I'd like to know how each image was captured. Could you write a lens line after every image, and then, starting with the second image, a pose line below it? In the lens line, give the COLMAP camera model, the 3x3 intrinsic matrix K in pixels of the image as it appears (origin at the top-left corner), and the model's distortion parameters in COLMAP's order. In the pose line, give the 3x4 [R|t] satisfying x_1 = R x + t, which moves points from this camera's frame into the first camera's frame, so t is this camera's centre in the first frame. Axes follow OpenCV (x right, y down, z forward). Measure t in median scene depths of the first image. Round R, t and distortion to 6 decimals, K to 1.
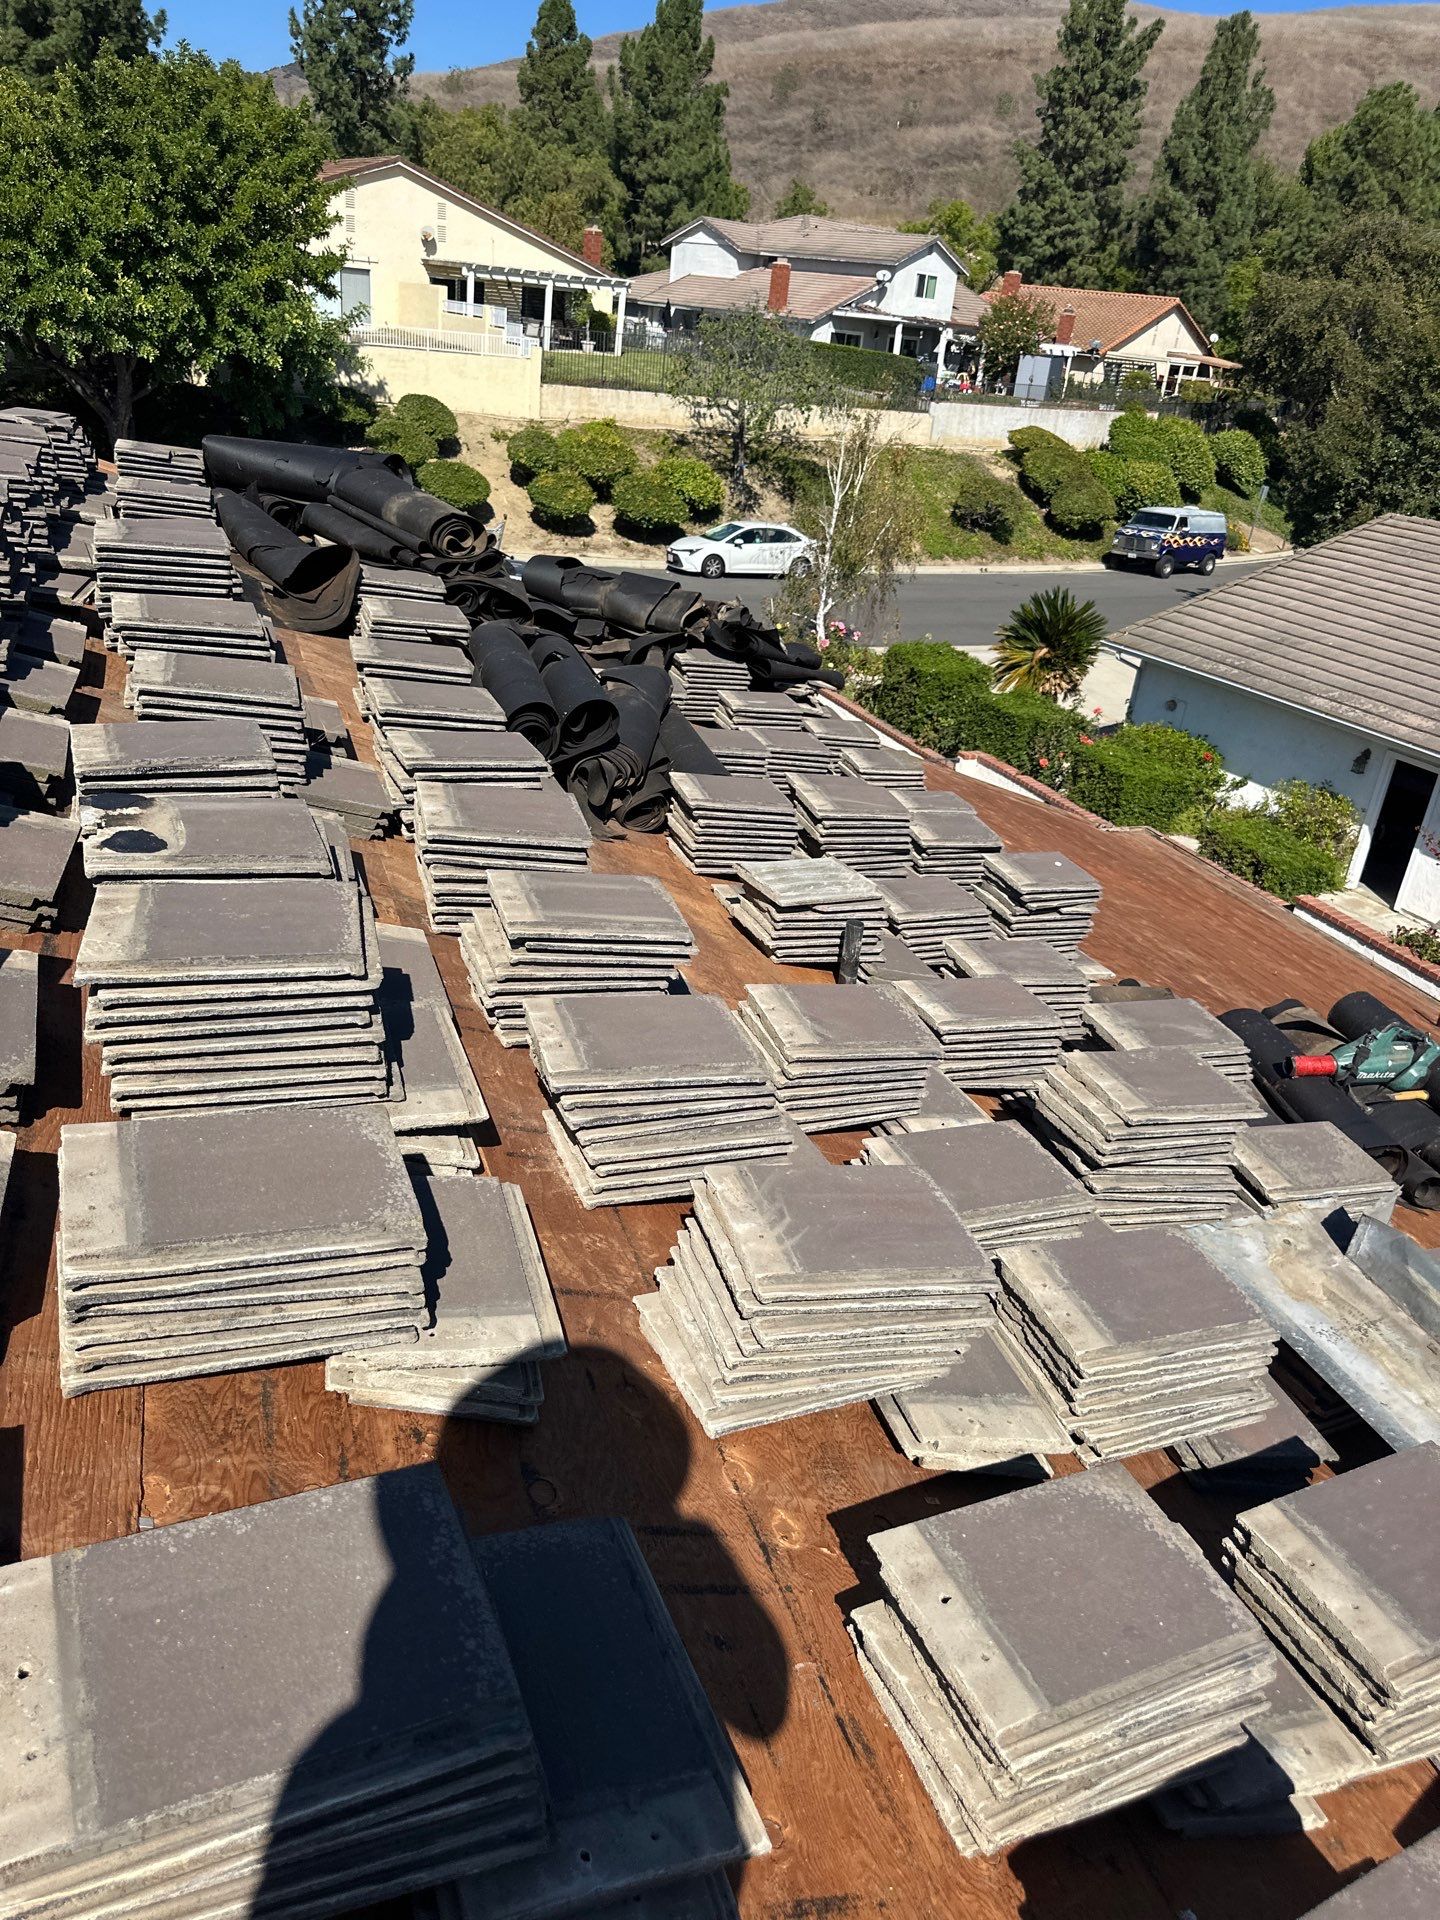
lens RADIAL K [[1472.8, 0, 751.5], [0, 1472.8, 959.9], [0, 0, 1]] dist [0.049294, -0.046317]
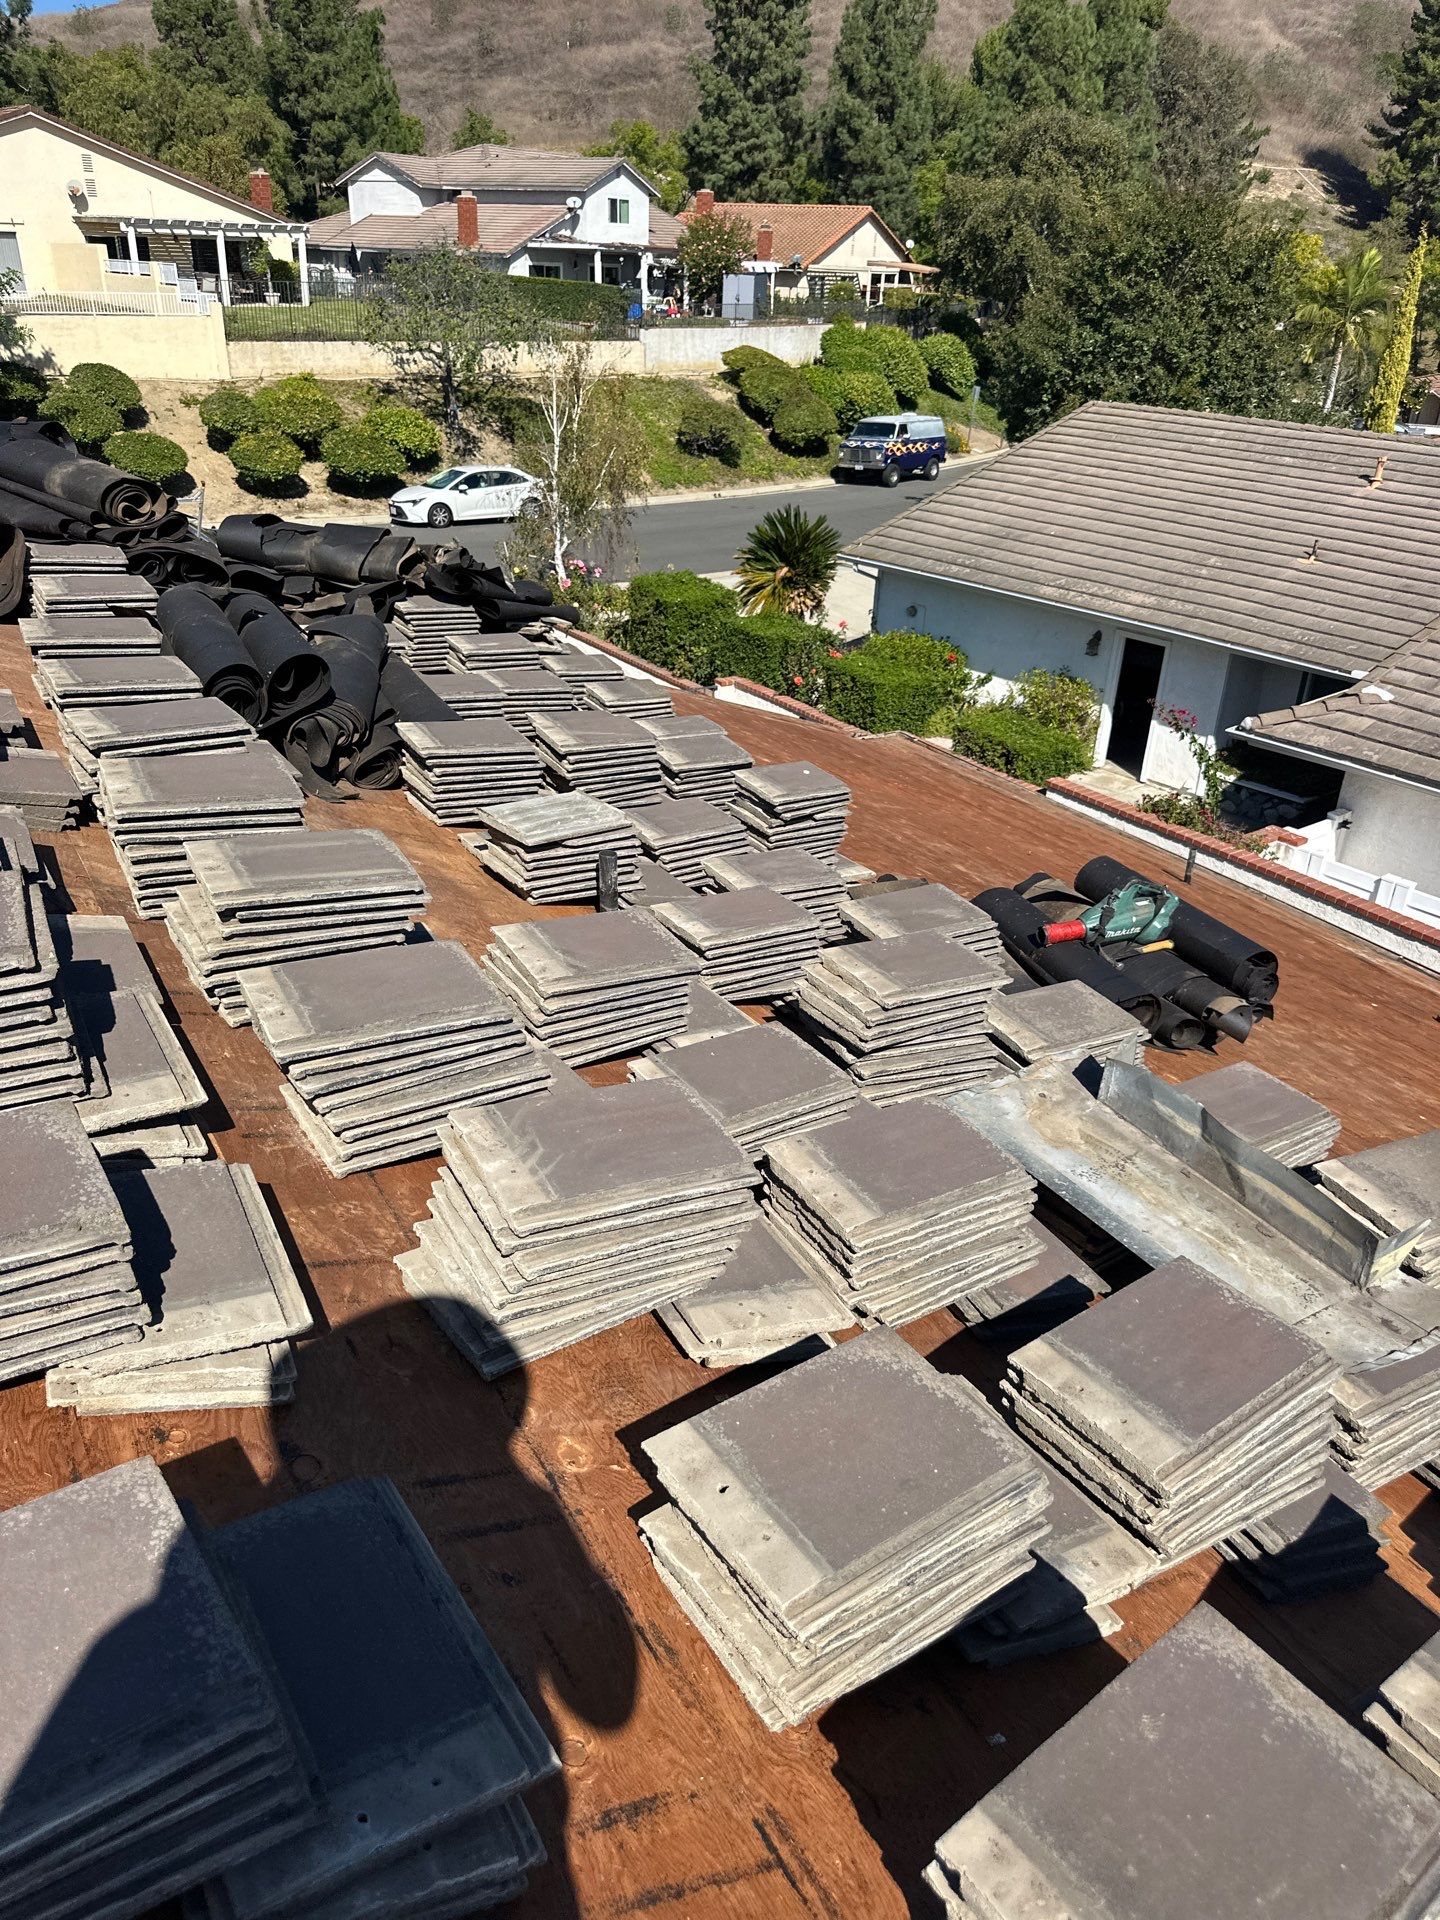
lens RADIAL K [[1470.1, 0, 770.7], [0, 1470.1, 958.2], [0, 0, 1]] dist [0.041684, -0.027551]
pose [[0.979016, -0.144328, 0.143864, 0.005711], [0.138593, 0.989128, 0.049173, 0.002493], [-0.149397, -0.028202, 0.988375, 0.001444]]
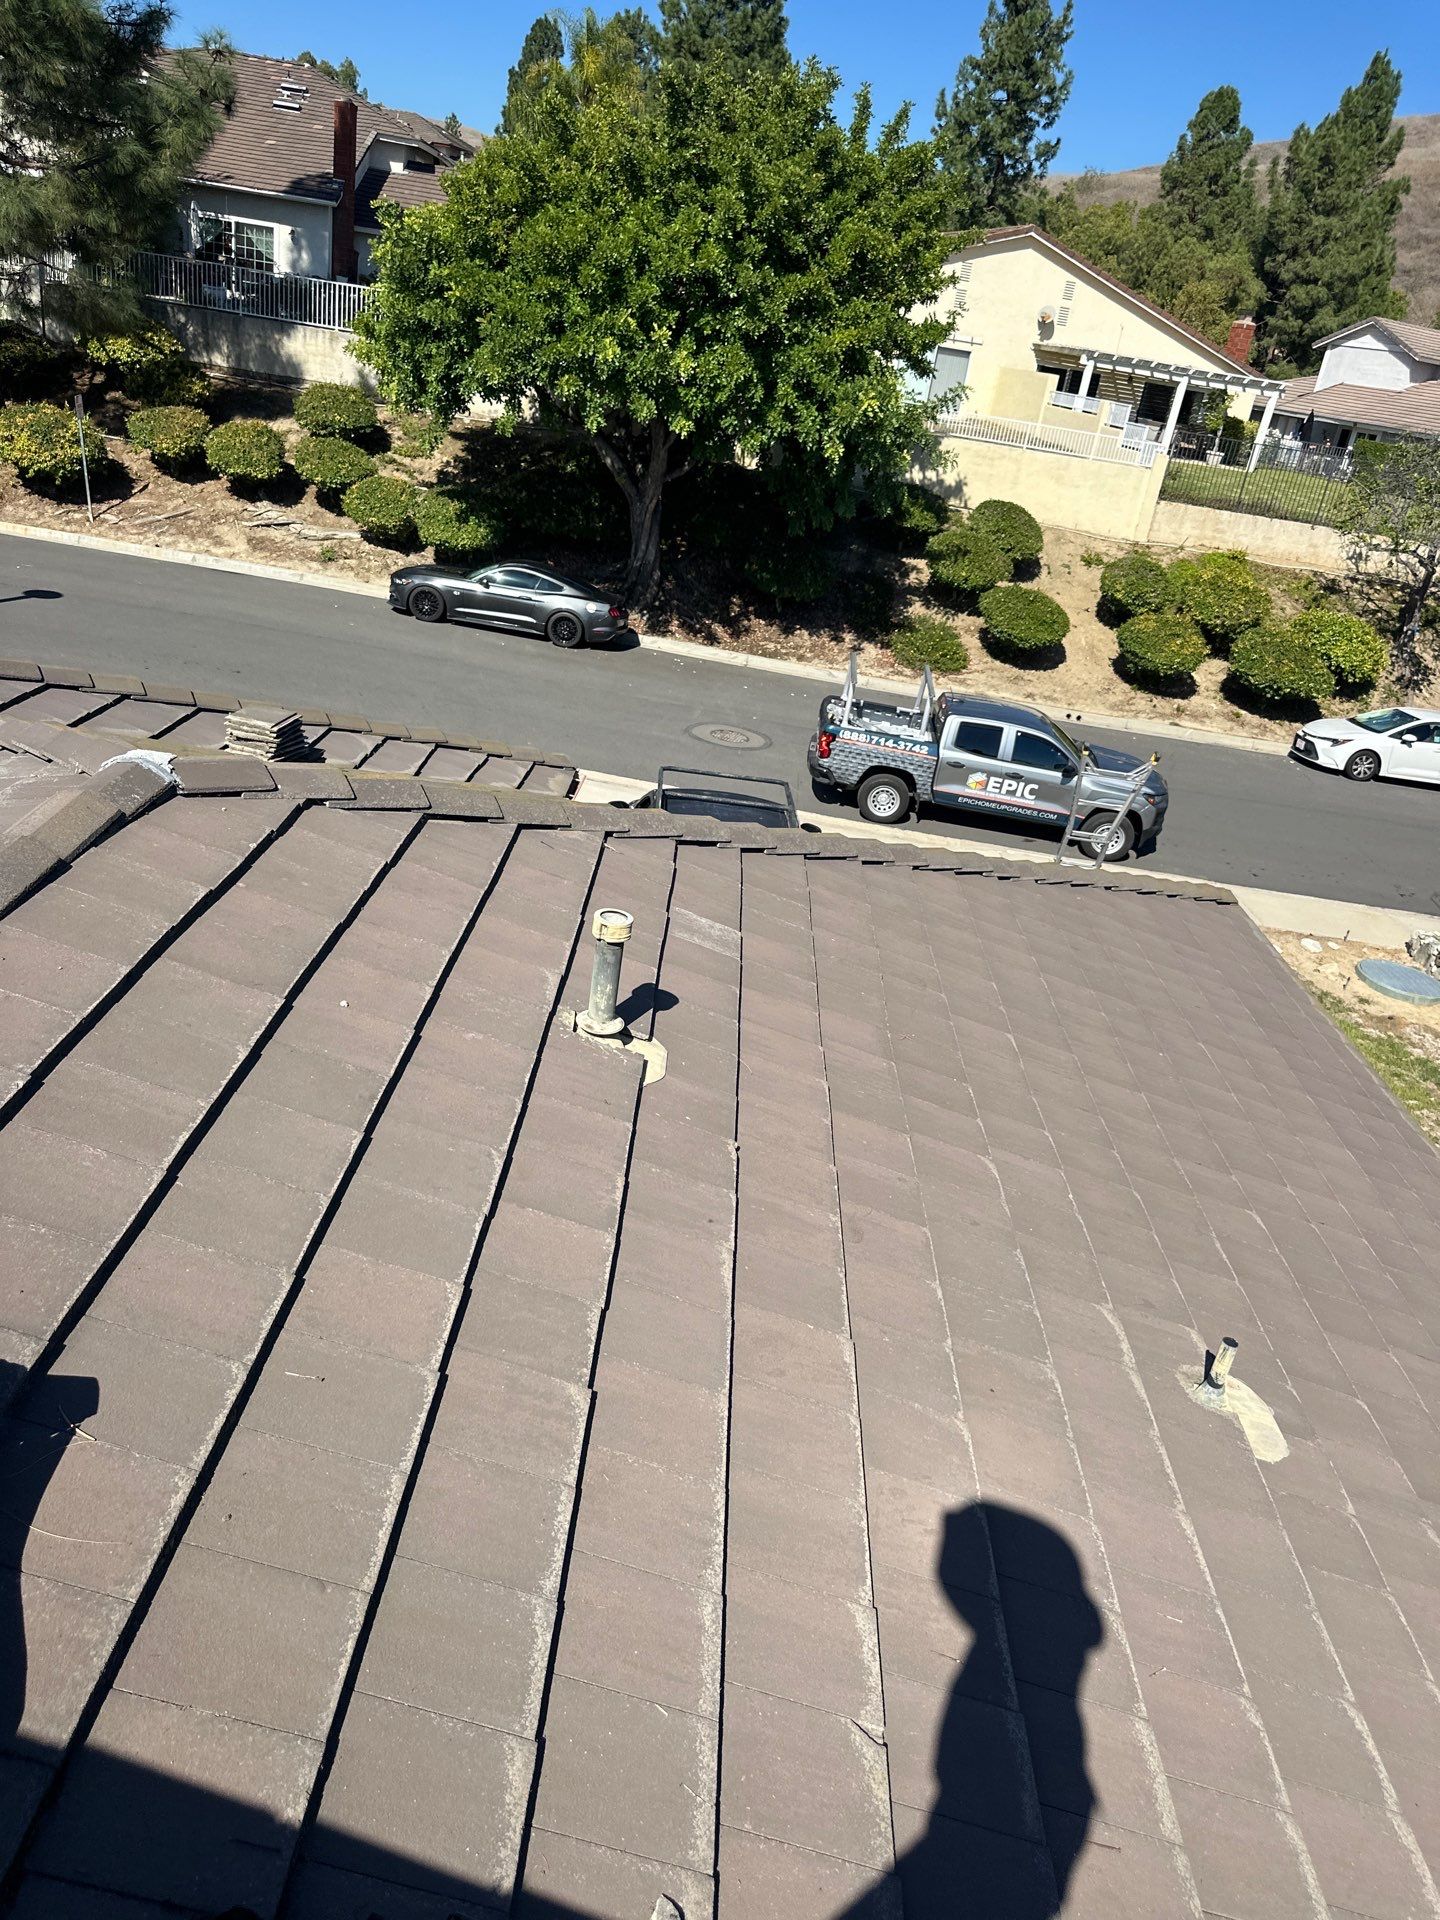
lens RADIAL K [[1379.2, 0, 719.7], [0, 1379.2, 878.6], [0, 0, 1]] dist [0.024863, -0.003979]
pose [[0.925383, 0.186987, -0.329699, -0.090307], [-0.214266, 0.975591, -0.048089, -0.126451], [0.312659, 0.115144, 0.942861, 0.304243]]
